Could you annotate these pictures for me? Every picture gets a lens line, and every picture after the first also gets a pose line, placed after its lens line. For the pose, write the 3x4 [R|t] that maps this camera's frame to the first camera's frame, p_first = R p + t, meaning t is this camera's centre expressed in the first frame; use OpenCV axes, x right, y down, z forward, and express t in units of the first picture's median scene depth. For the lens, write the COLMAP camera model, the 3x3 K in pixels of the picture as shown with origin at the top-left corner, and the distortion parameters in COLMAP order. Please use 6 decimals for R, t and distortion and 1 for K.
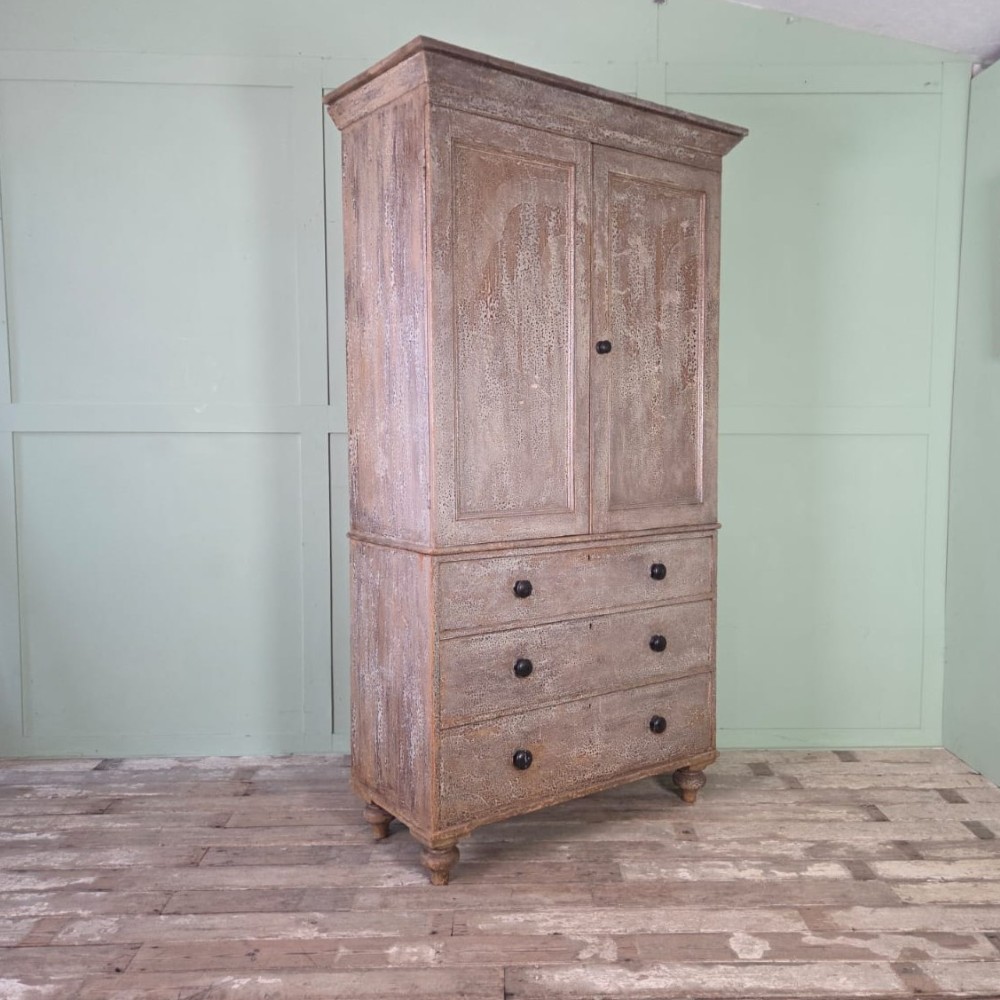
lens RADIAL K [[919.4, 0, 499.3], [0, 919.4, 503.2], [0, 0, 1]] dist [0.037899, 0.000000]
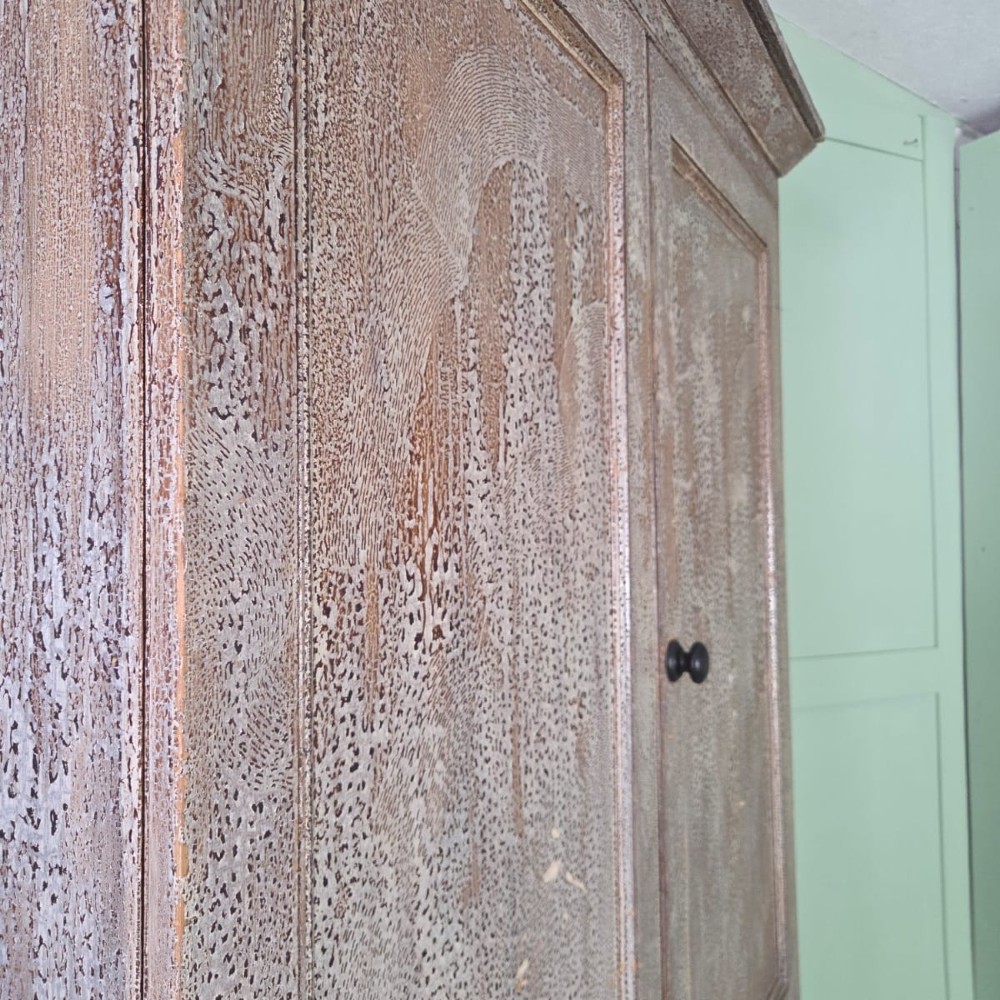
lens RADIAL K [[919.4, 0, 501.7], [0, 919.4, 493.0], [0, 0, 1]] dist [0.037899, 0.000000]
pose [[0.901002, 0.010470, 0.433689, -0.081690], [0.042005, 0.992906, -0.111236, -0.196412], [-0.431777, 0.118441, 0.894170, 0.745898]]
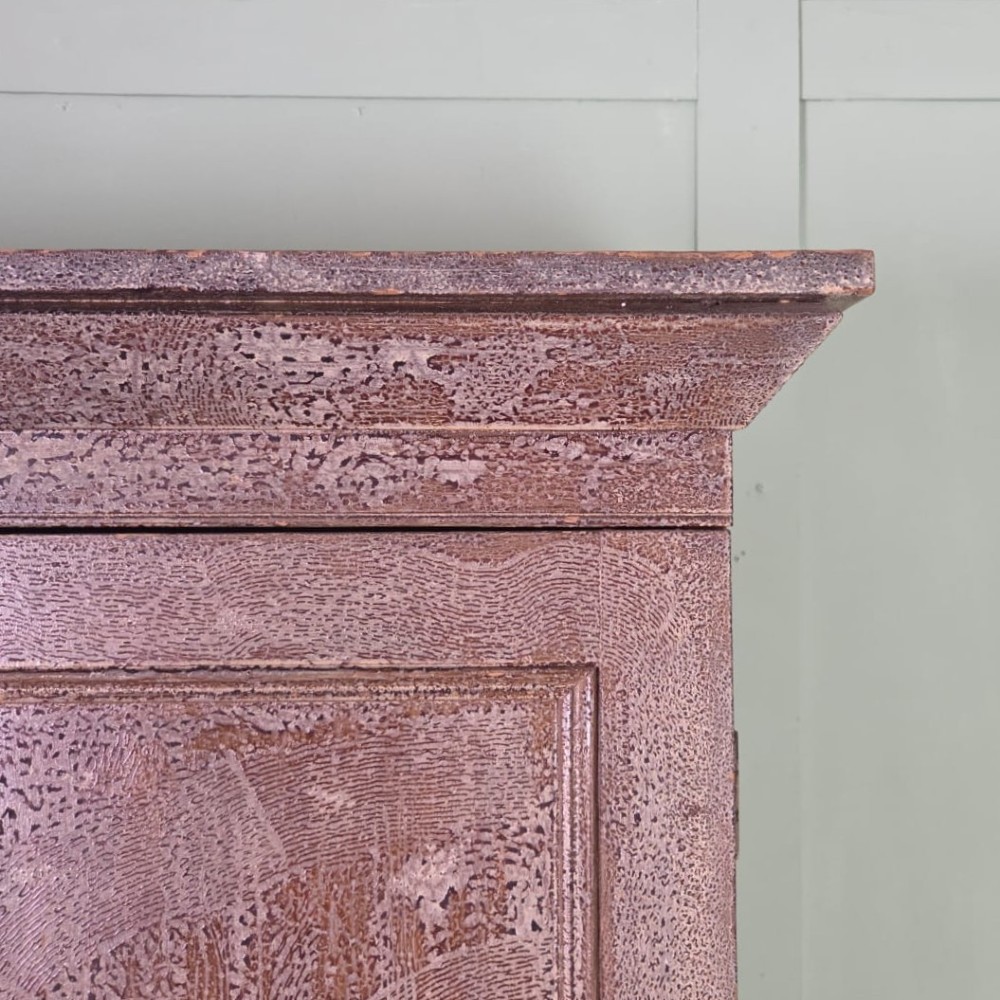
lens RADIAL K [[985.5, 0, 567.6], [0, 985.5, 460.5], [0, 0, 1]] dist [0.040853, 0.000000]
pose [[0.819308, -0.020930, -0.572972, 0.349965], [-0.046088, 0.993696, -0.102201, -0.387830], [0.571498, 0.110142, 0.813178, 0.934816]]
